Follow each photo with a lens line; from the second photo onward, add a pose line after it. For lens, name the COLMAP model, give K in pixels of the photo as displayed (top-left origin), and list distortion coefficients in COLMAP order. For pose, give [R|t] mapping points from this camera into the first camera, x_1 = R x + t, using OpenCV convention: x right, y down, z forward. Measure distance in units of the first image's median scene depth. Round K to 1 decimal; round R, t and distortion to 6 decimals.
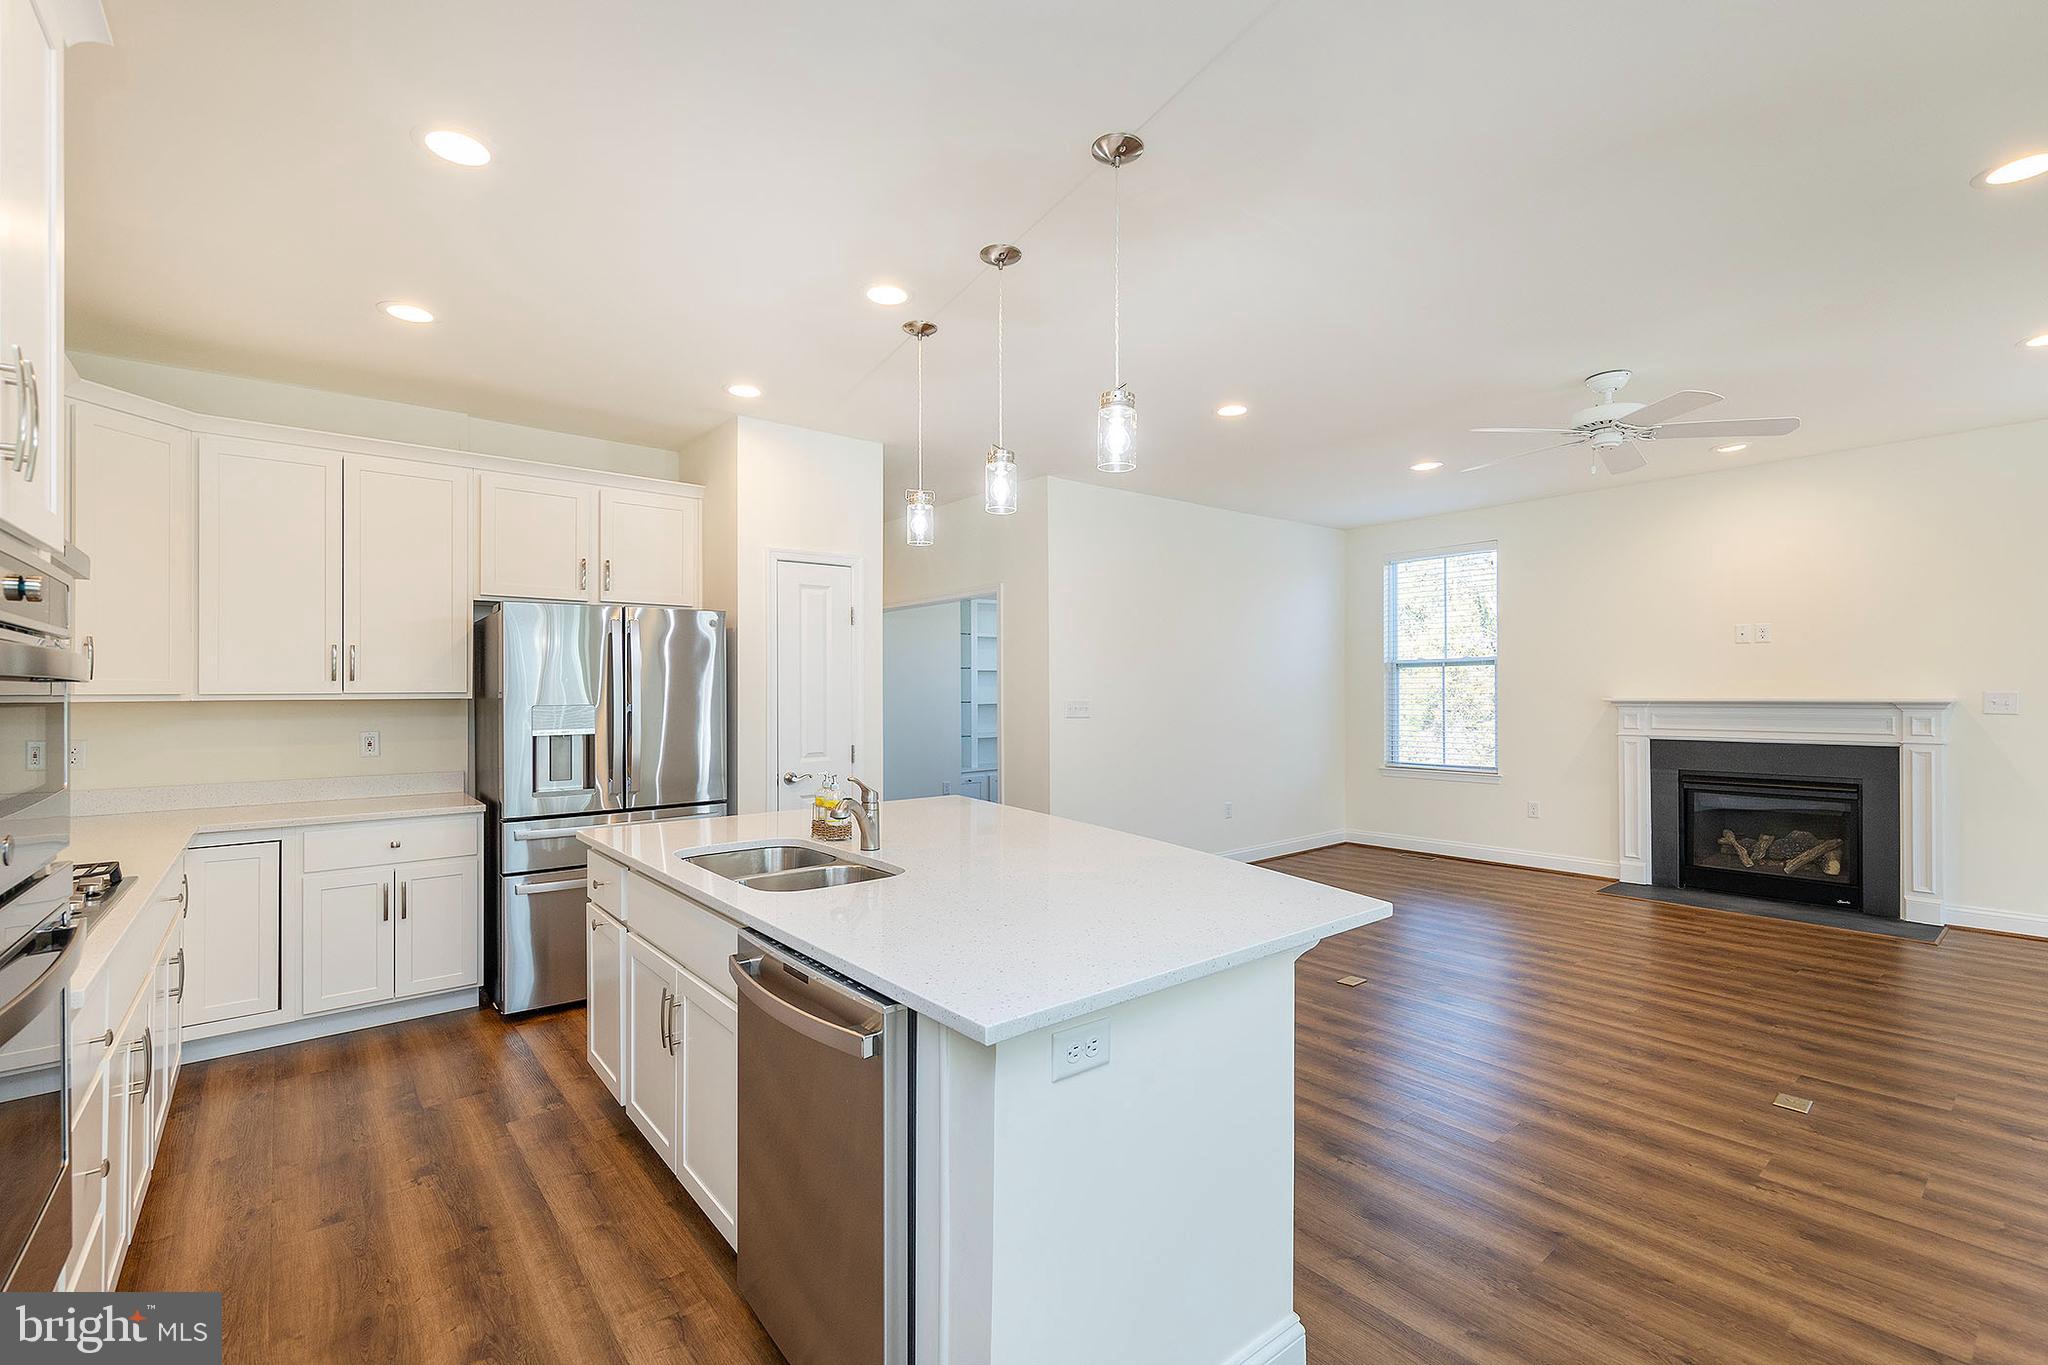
lens RADIAL K [[863.1, 0, 1027.3], [0, 863.1, 691.1], [0, 0, 1]] dist [0.020041, -0.005032]
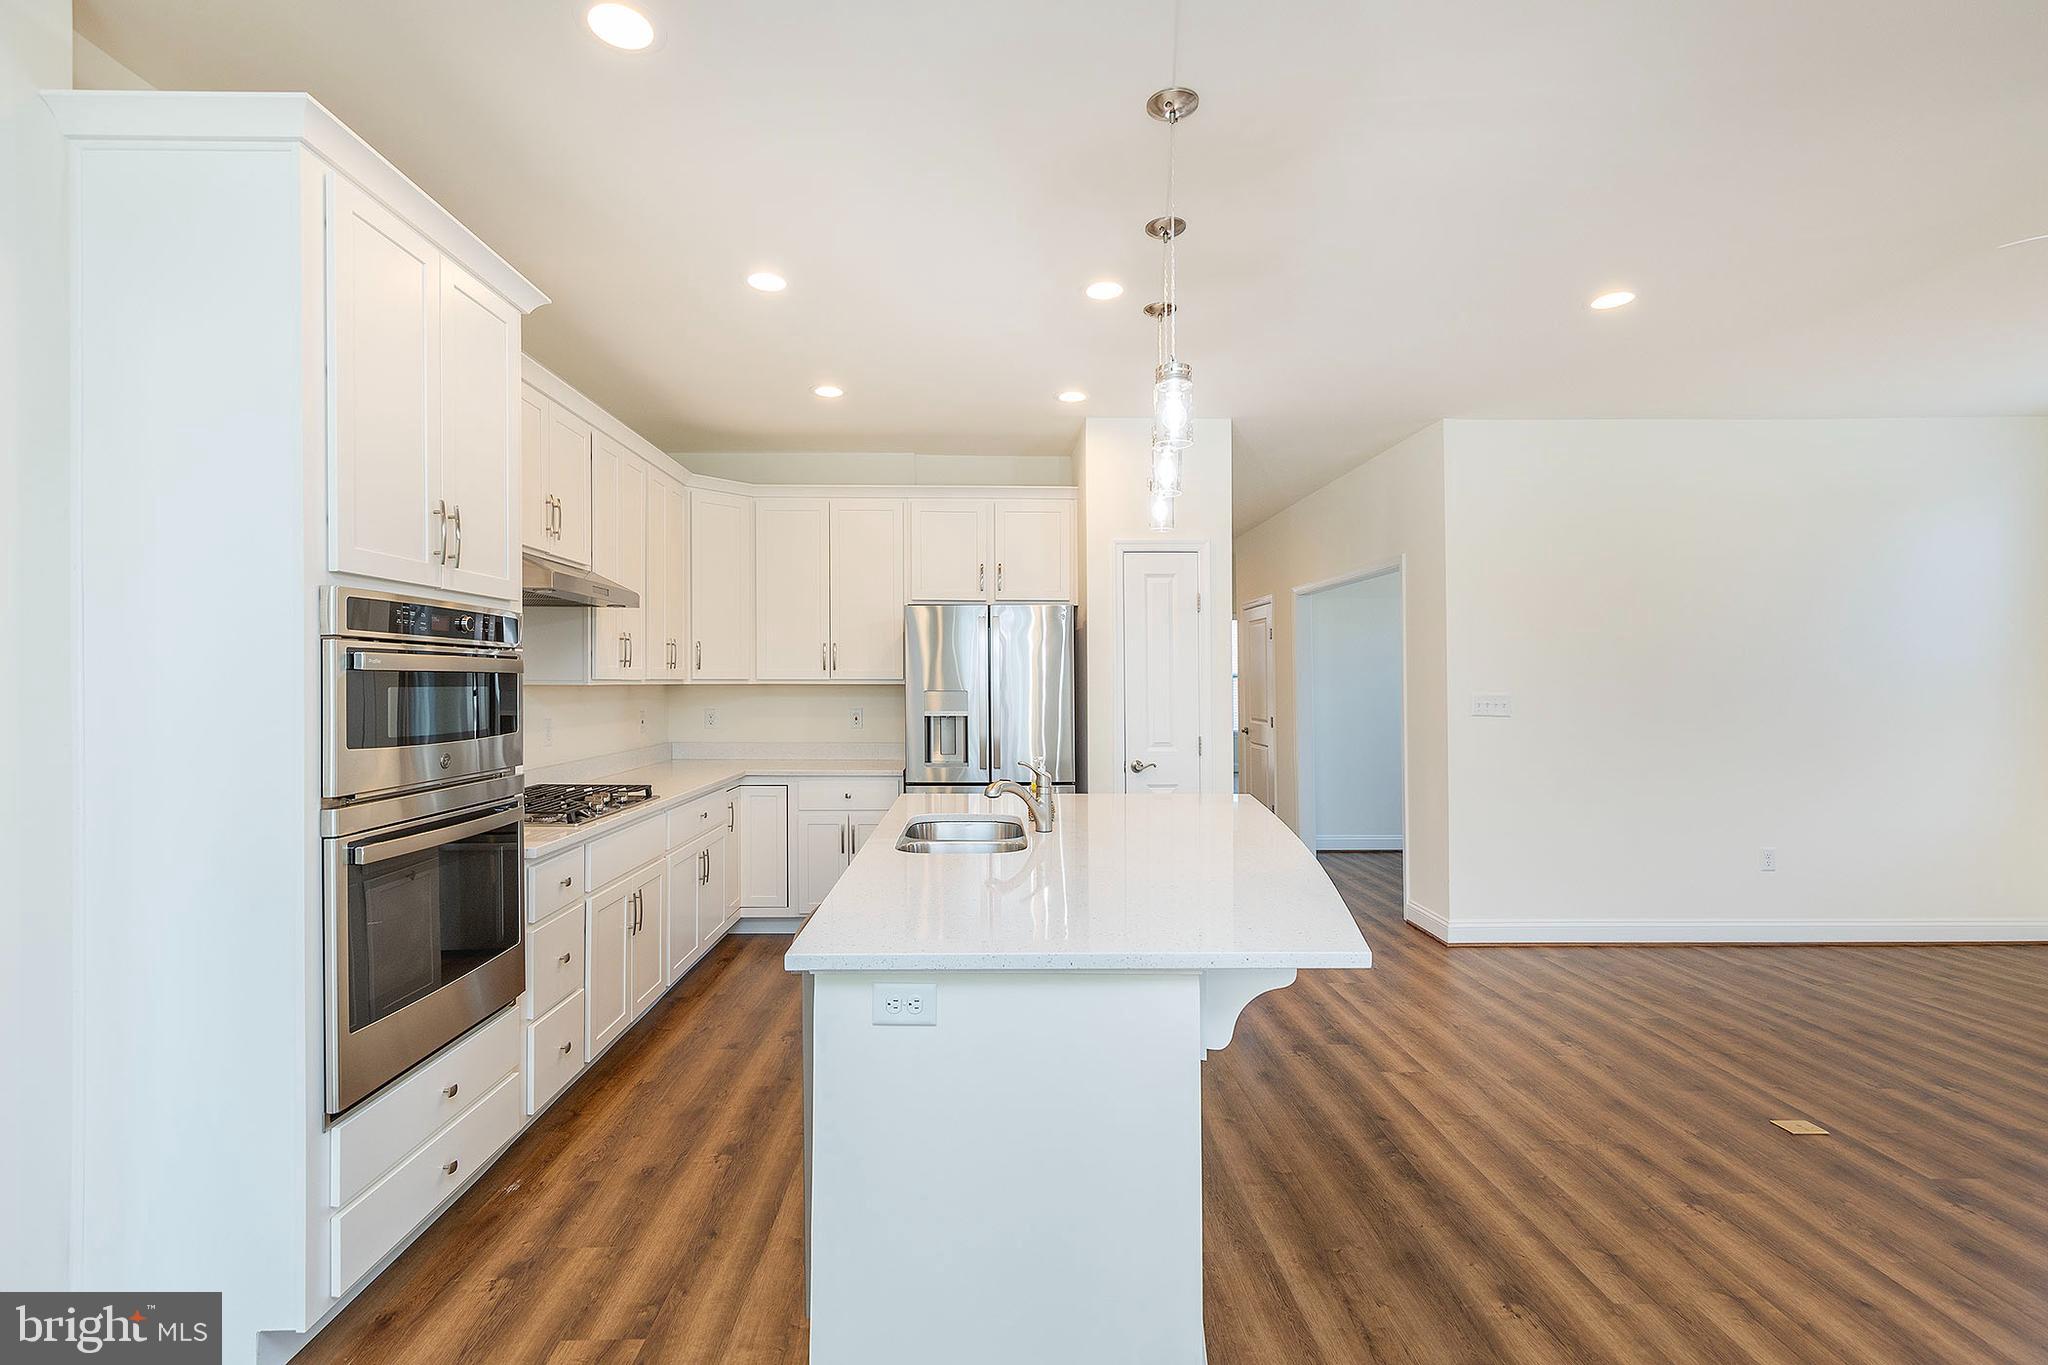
lens RADIAL K [[948.6, 0, 1055.3], [0, 948.6, 697.6], [0, 0, 1]] dist [0.002448, 0.001853]
pose [[0.824165, 0.020061, -0.565995, 0.261273], [-0.008606, 0.999701, 0.022902, -0.004434], [0.566285, -0.014004, 0.824091, 0.009084]]
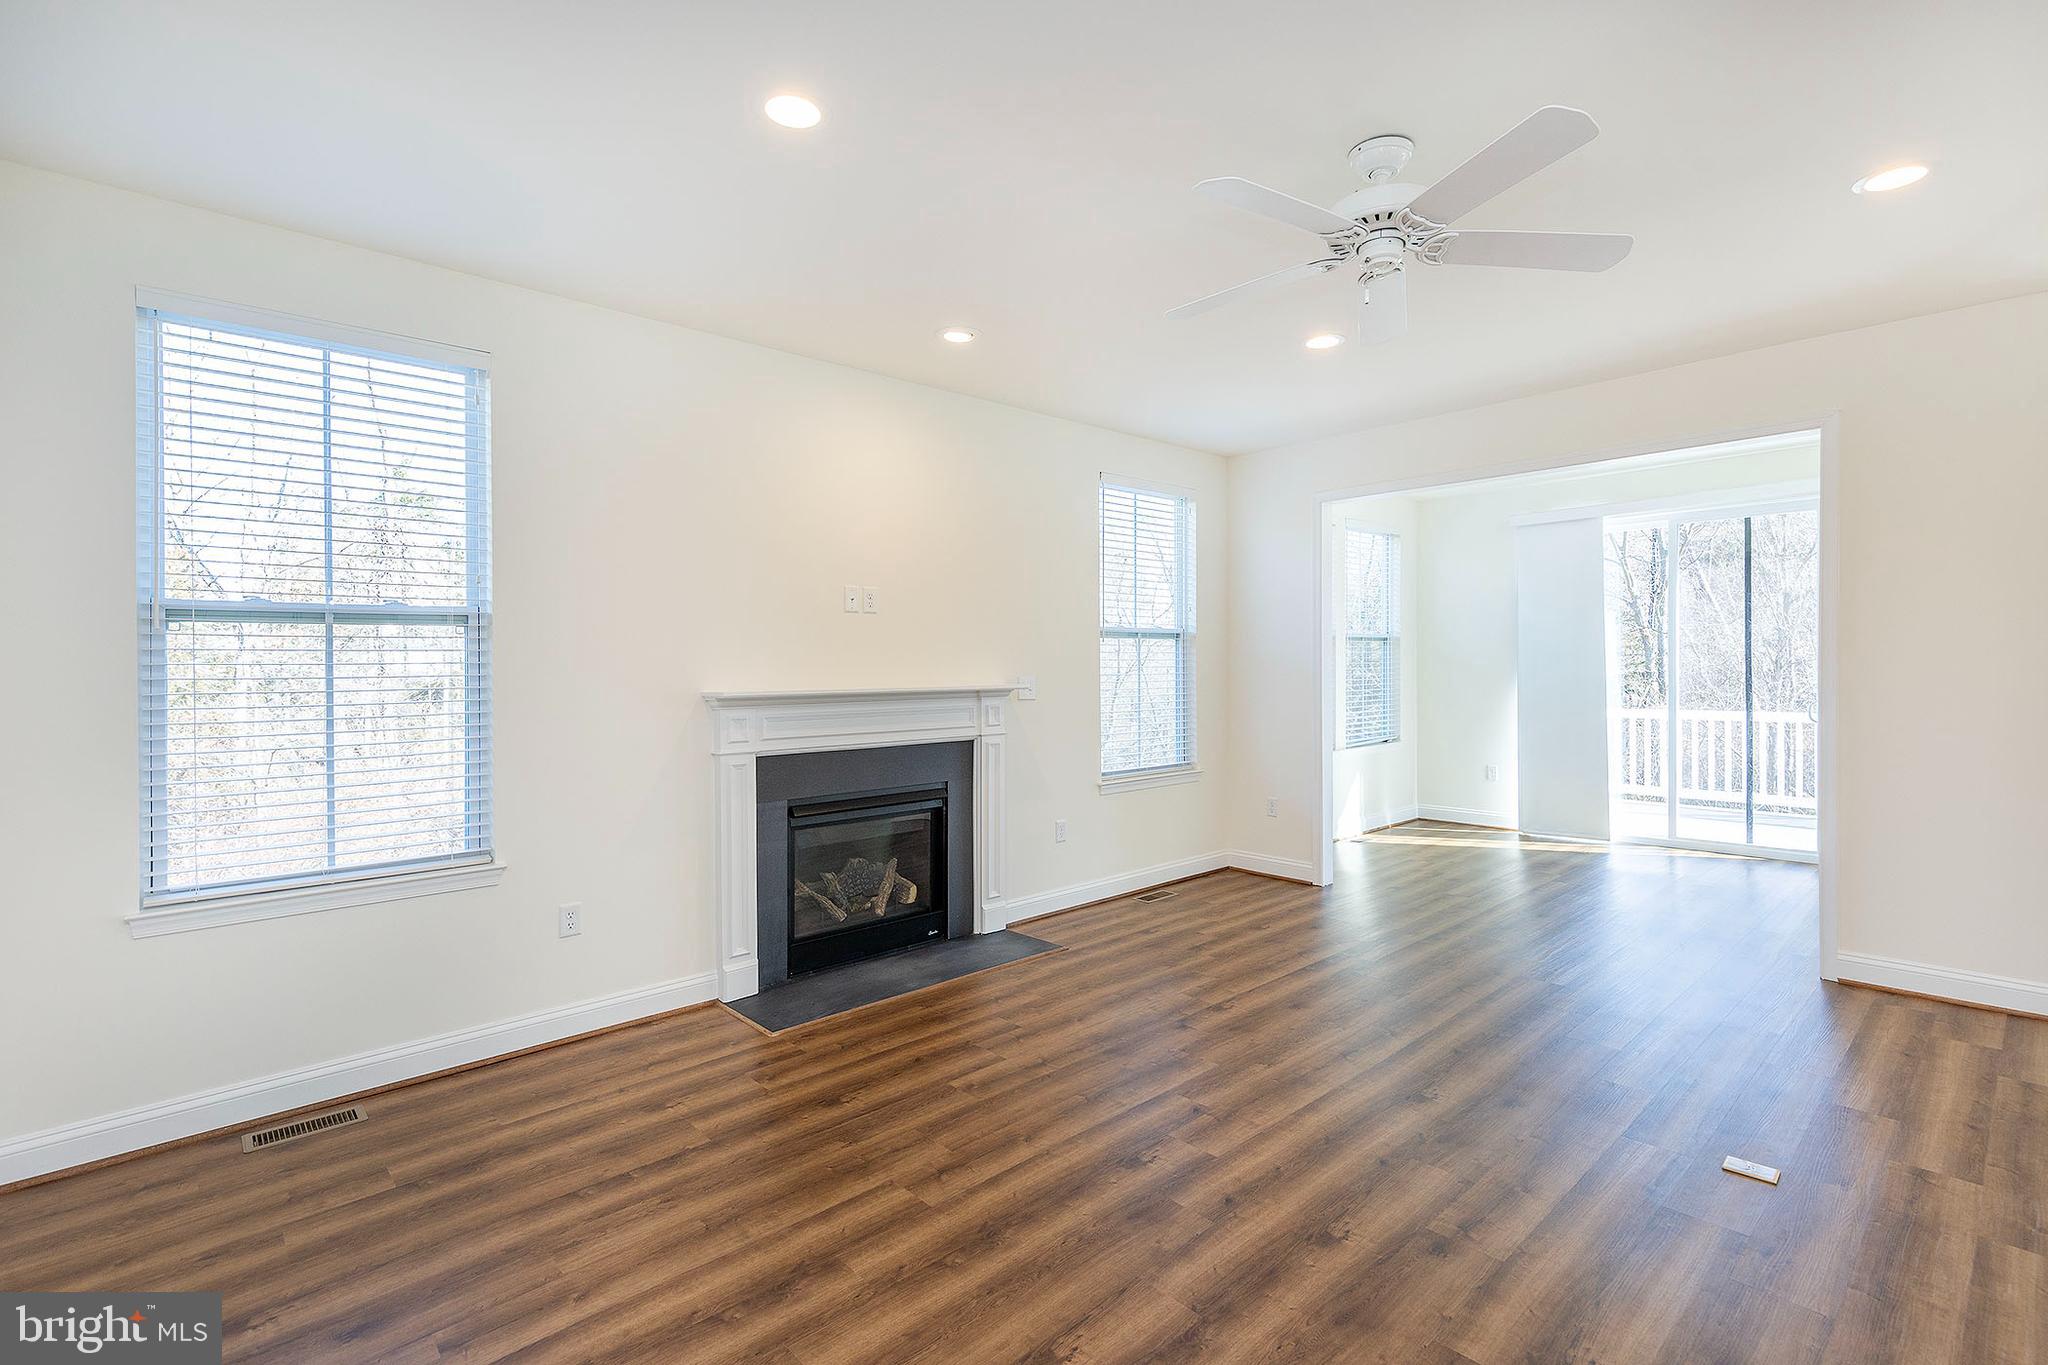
lens RADIAL K [[948.6, 0, 1051.4], [0, 948.6, 674.5], [0, 0, 1]] dist [0.002448, 0.001853]
pose [[-0.075853, 0.007987, 0.997087, 0.023557], [0.013281, 0.999887, -0.006999, 0.004415], [-0.997031, 0.012711, -0.075950, 1.009282]]
